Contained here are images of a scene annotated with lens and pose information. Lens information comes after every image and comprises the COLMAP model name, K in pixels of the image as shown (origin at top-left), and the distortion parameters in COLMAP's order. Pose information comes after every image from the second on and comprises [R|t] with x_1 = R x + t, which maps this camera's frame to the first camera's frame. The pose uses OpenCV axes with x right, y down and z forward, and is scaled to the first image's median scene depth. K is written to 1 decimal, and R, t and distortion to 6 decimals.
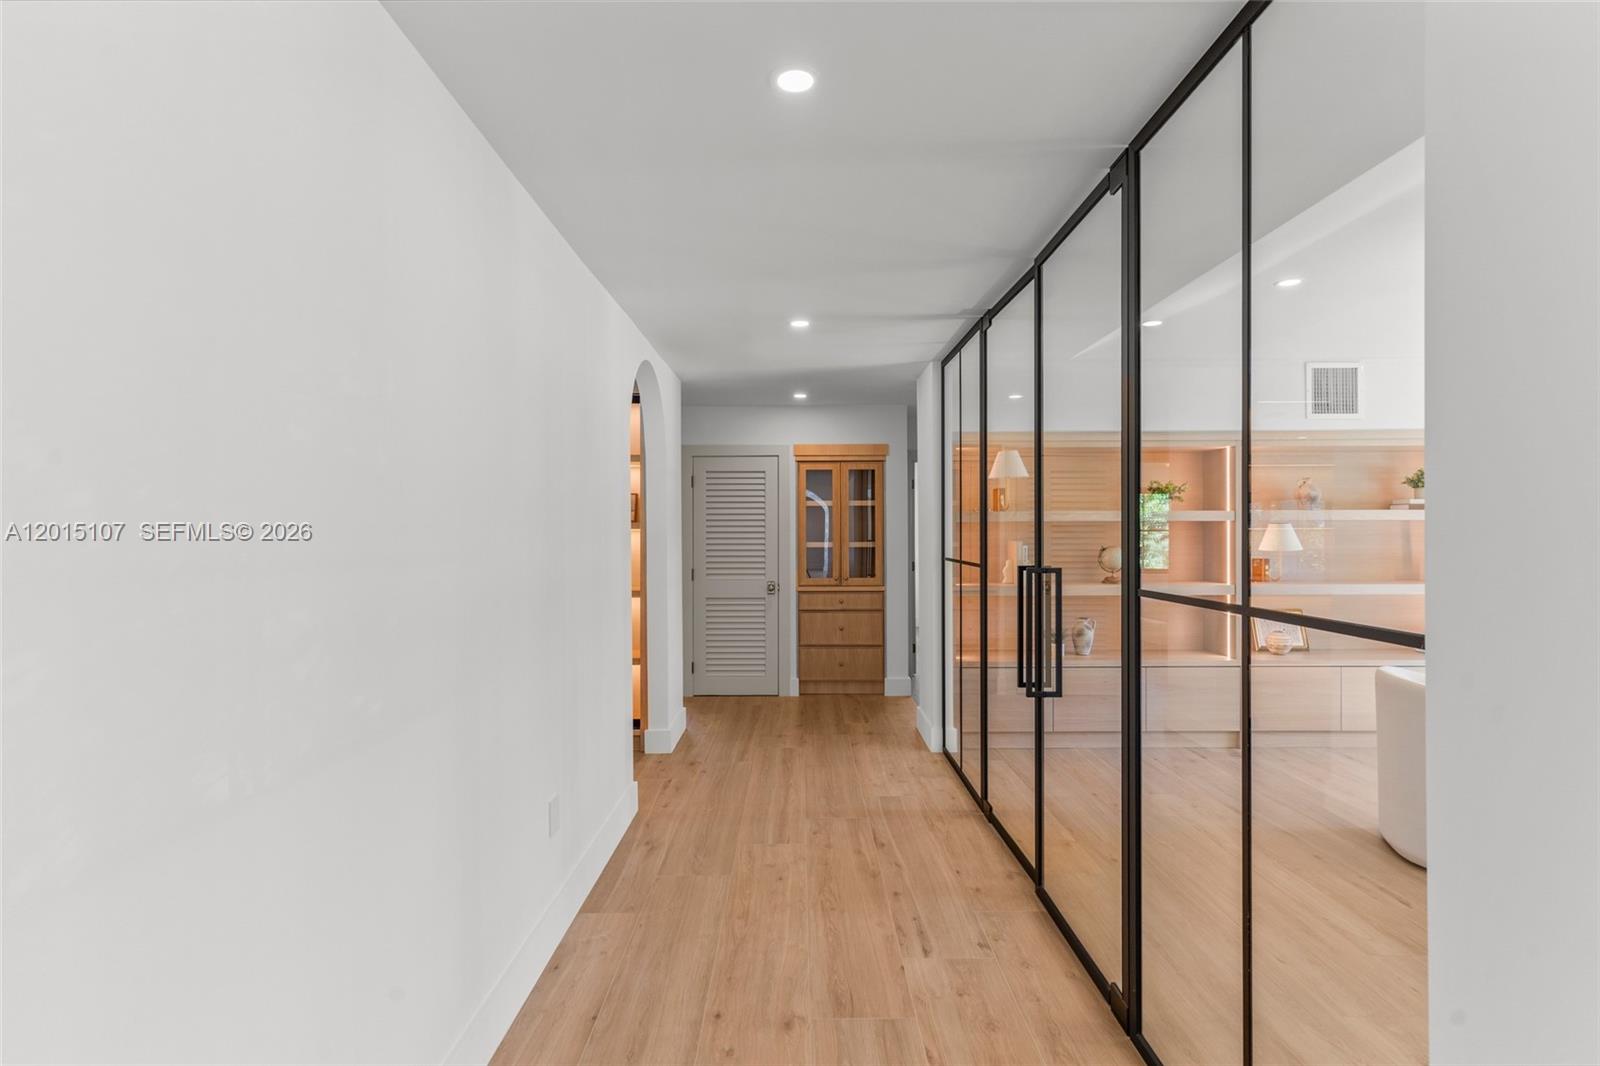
lens RADIAL K [[788.7, 0, 808.8], [0, 788.7, 530.3], [0, 0, 1]] dist [-0.000410, 0.003976]
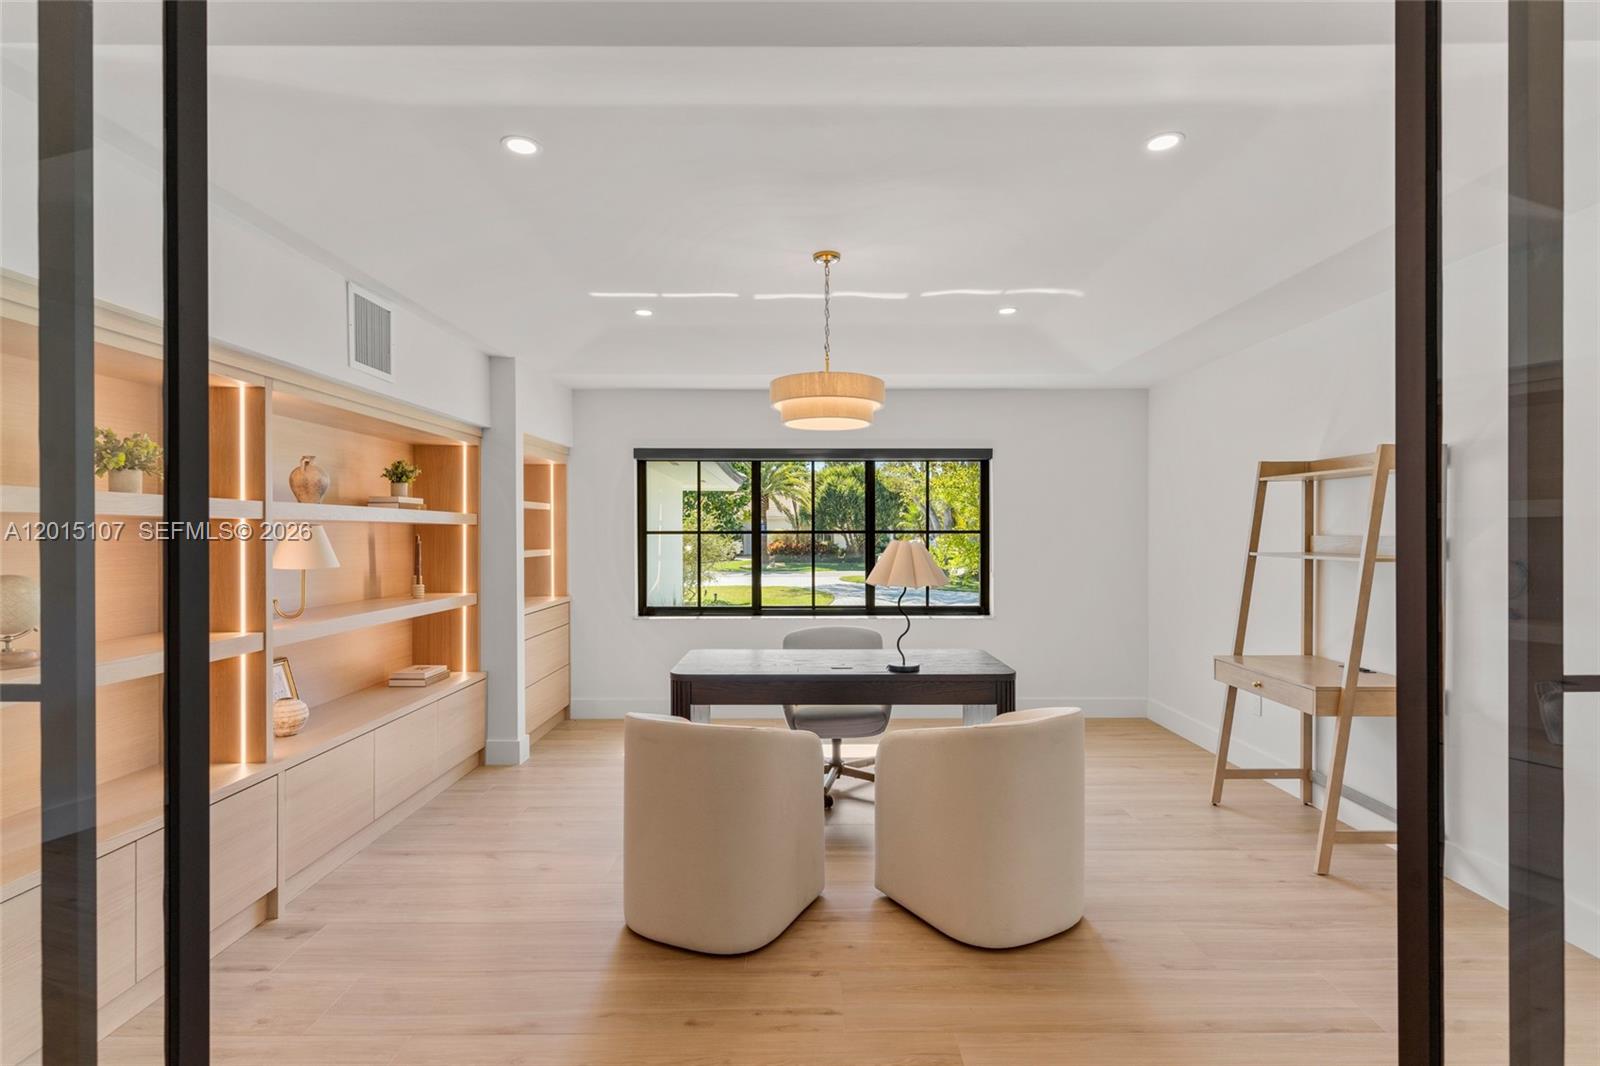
lens RADIAL K [[788.7, 0, 803.3], [0, 788.7, 536.5], [0, 0, 1]] dist [-0.000410, 0.003976]
pose [[0.010710, -0.005211, 0.999929, -0.021899], [-0.007741, 0.999956, 0.005294, -0.006642], [-0.999913, -0.007797, 0.010670, 0.611791]]
